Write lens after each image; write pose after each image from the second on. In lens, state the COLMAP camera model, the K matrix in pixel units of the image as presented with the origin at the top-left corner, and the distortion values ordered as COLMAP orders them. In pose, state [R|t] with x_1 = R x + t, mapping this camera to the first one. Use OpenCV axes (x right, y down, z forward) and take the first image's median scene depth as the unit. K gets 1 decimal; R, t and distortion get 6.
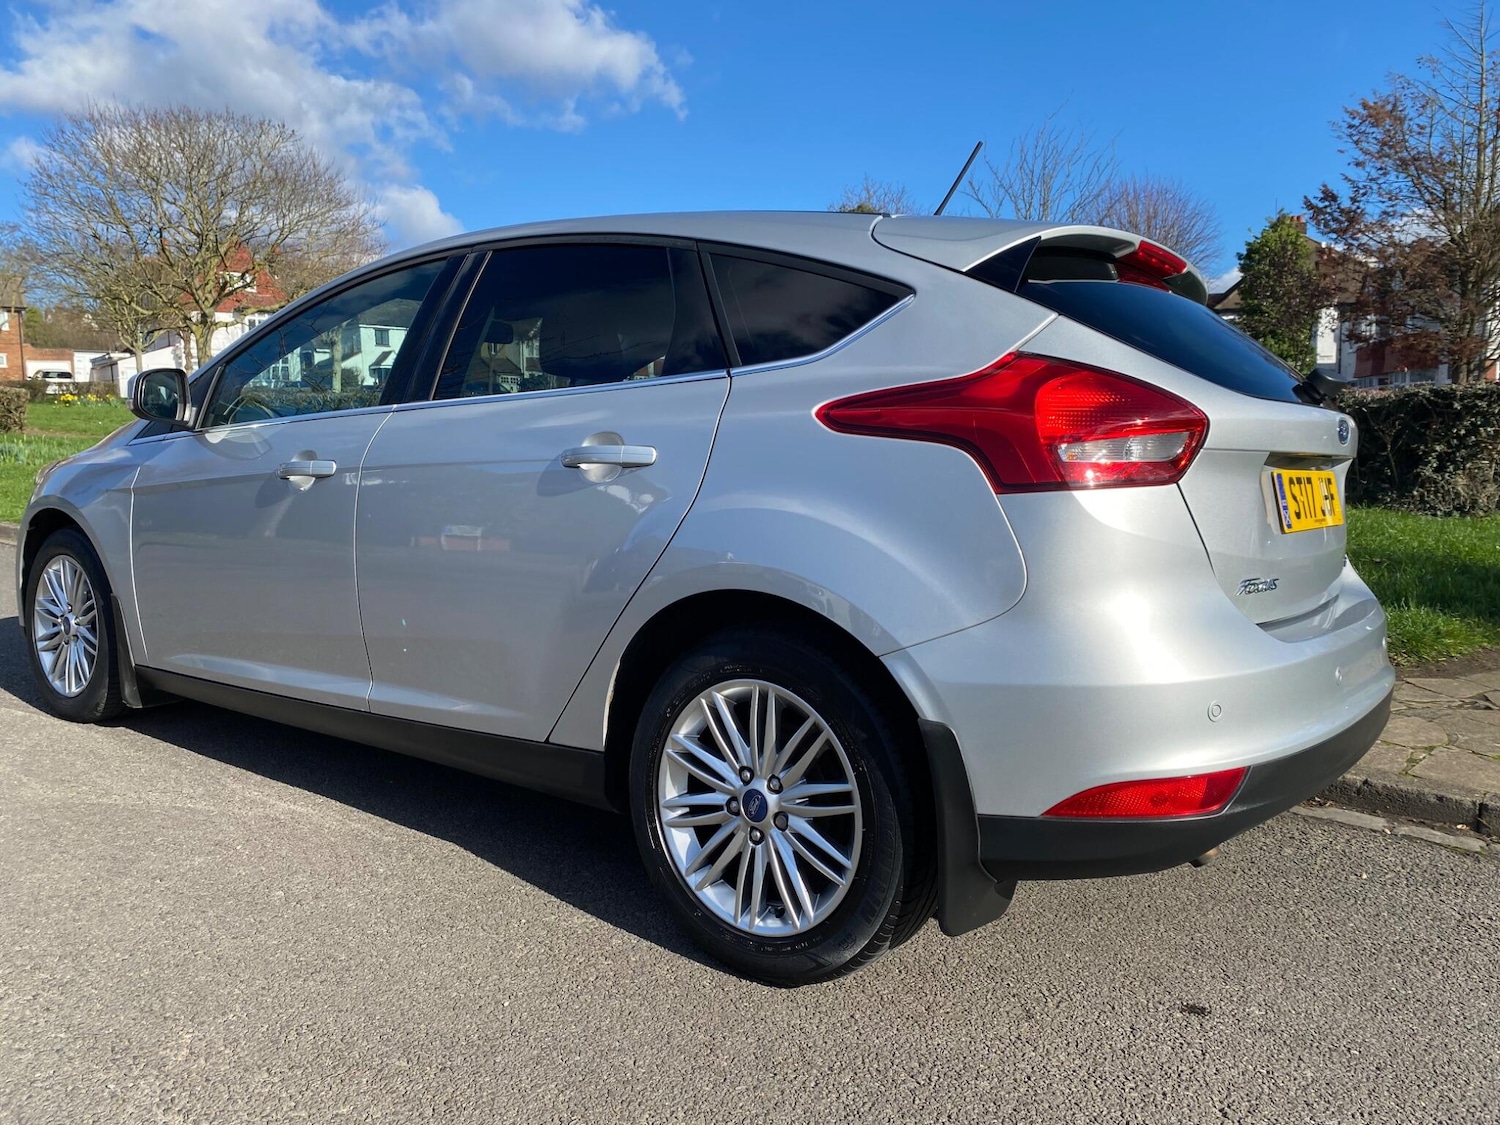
lens RADIAL K [[1146.2, 0, 730.2], [0, 1146.2, 542.1], [0, 0, 1]] dist [0.023674, -0.015715]
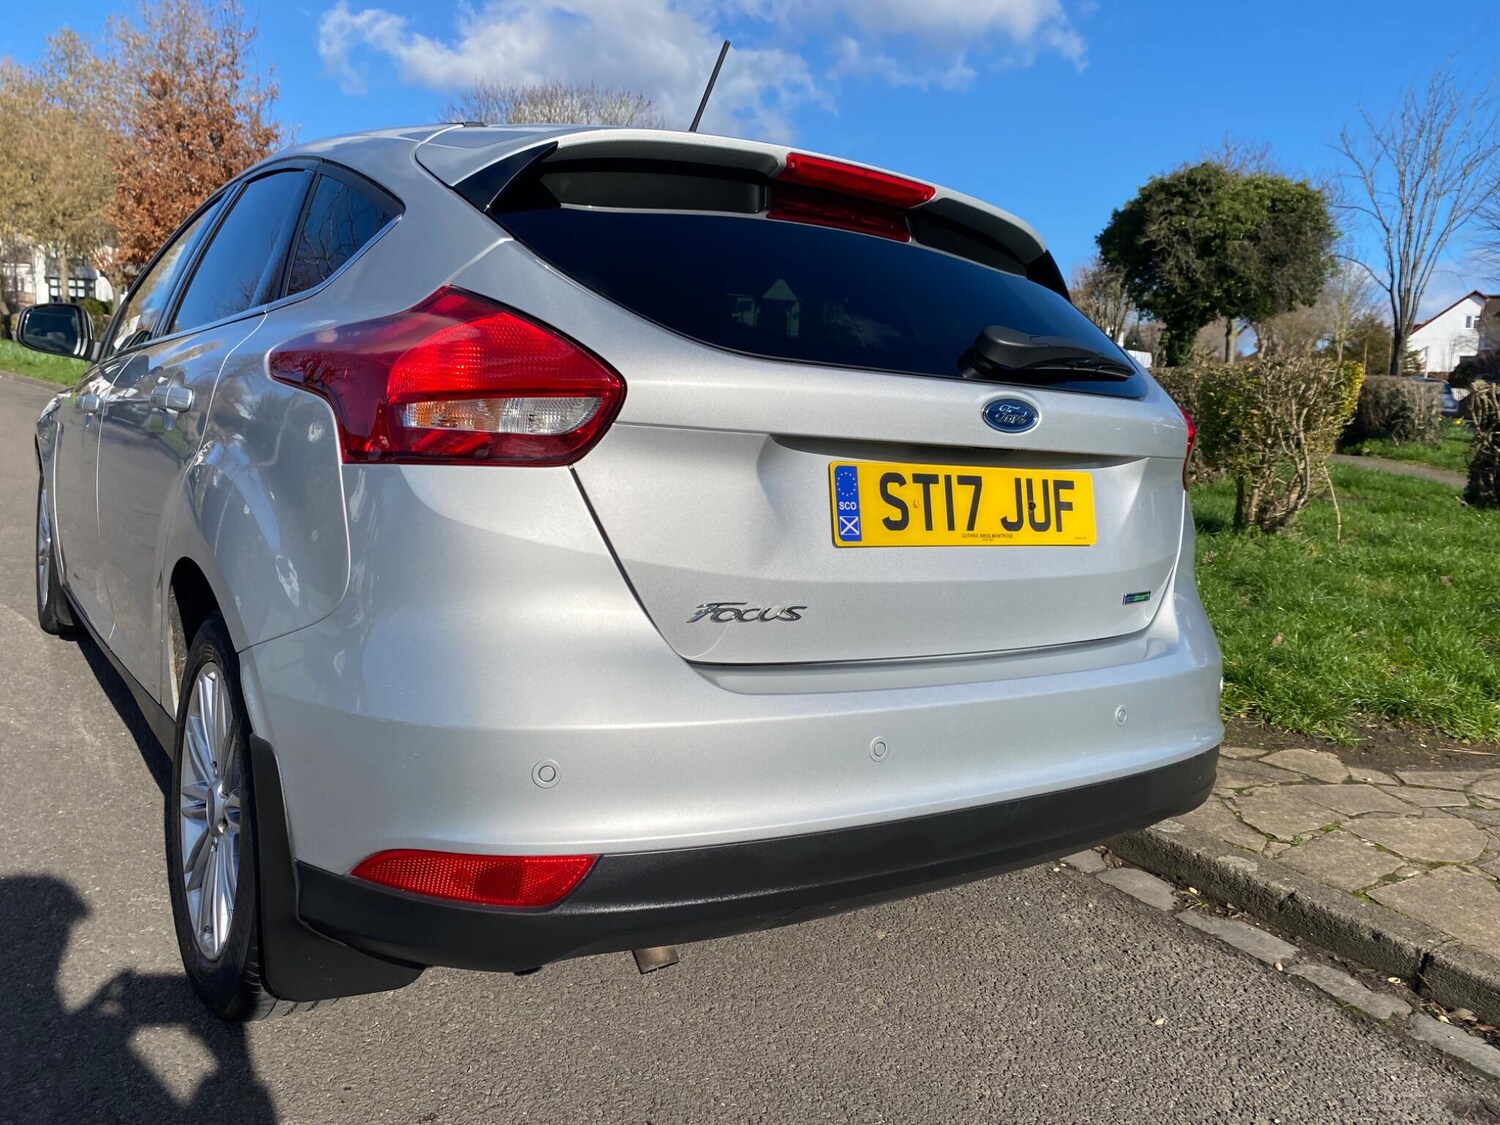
lens RADIAL K [[1146.2, 0, 744.3], [0, 1146.2, 545.7], [0, 0, 1]] dist [0.023674, -0.015715]
pose [[0.953211, 0.085873, -0.289854, 0.410346], [-0.076747, 0.996135, 0.042731, -0.023224], [0.292403, -0.018486, 0.956116, 0.184471]]
